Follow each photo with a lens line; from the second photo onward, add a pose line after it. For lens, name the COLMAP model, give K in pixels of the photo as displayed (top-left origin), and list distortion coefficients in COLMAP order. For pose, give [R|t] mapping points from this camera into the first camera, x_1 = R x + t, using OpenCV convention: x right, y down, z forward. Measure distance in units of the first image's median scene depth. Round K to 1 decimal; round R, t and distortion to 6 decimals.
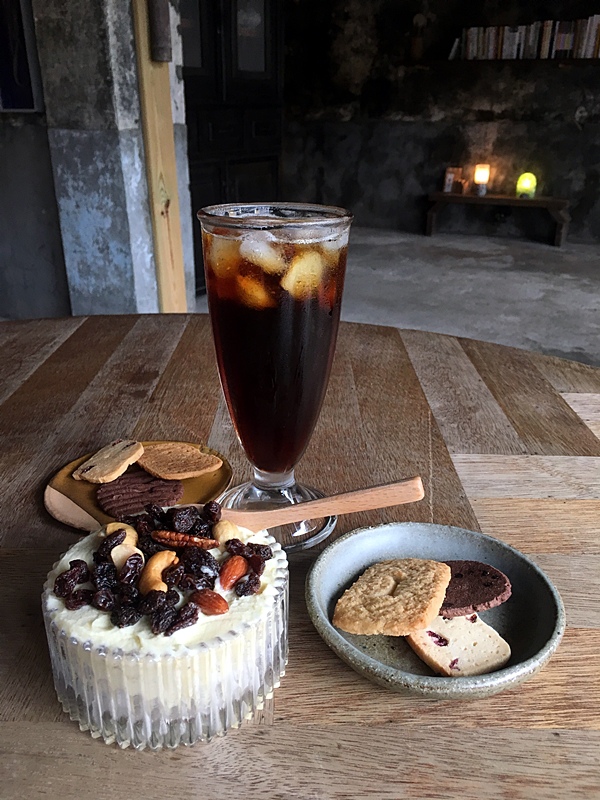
lens RADIAL K [[683.3, 0, 300.0], [0, 683.3, 400.0], [0, 0, 1]] dist [0.071869, -0.121922]
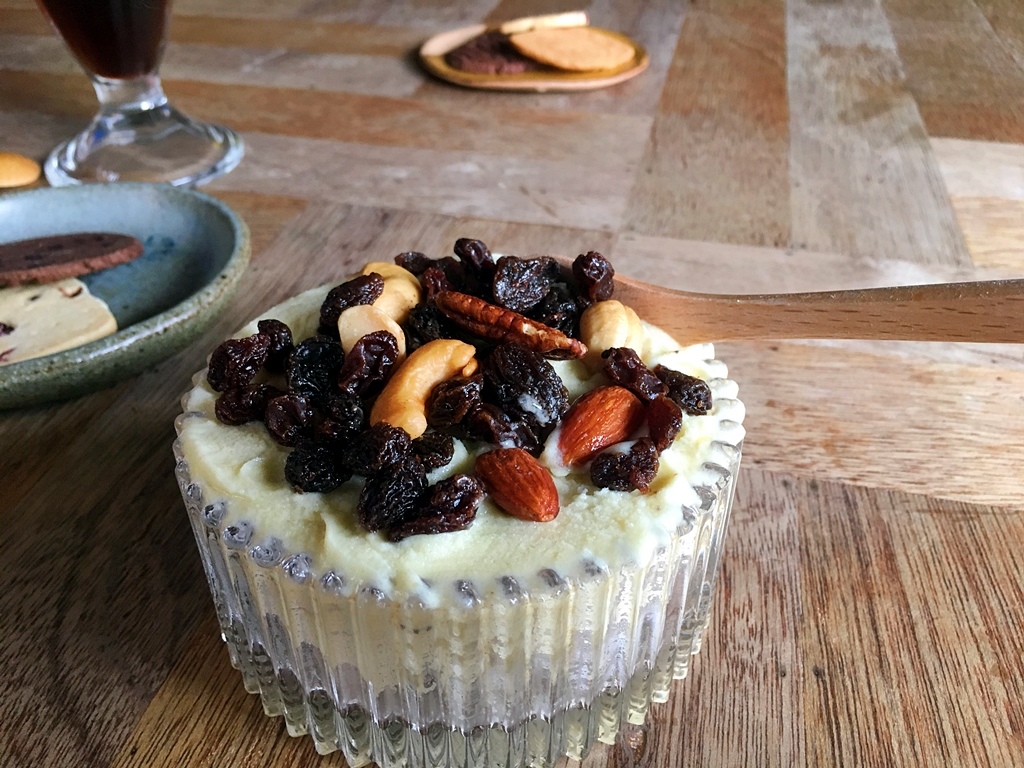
lens RADIAL K [[874.6, 0, 512.0], [0, 874.6, 384.0], [0, 0, 1]] dist [0.071869, -0.121922]
pose [[0.929294, 0.213099, -0.301664, 0.005311], [-0.138684, 0.958328, 0.249750, 0.107171], [0.342314, -0.190255, 0.920122, 0.517924]]
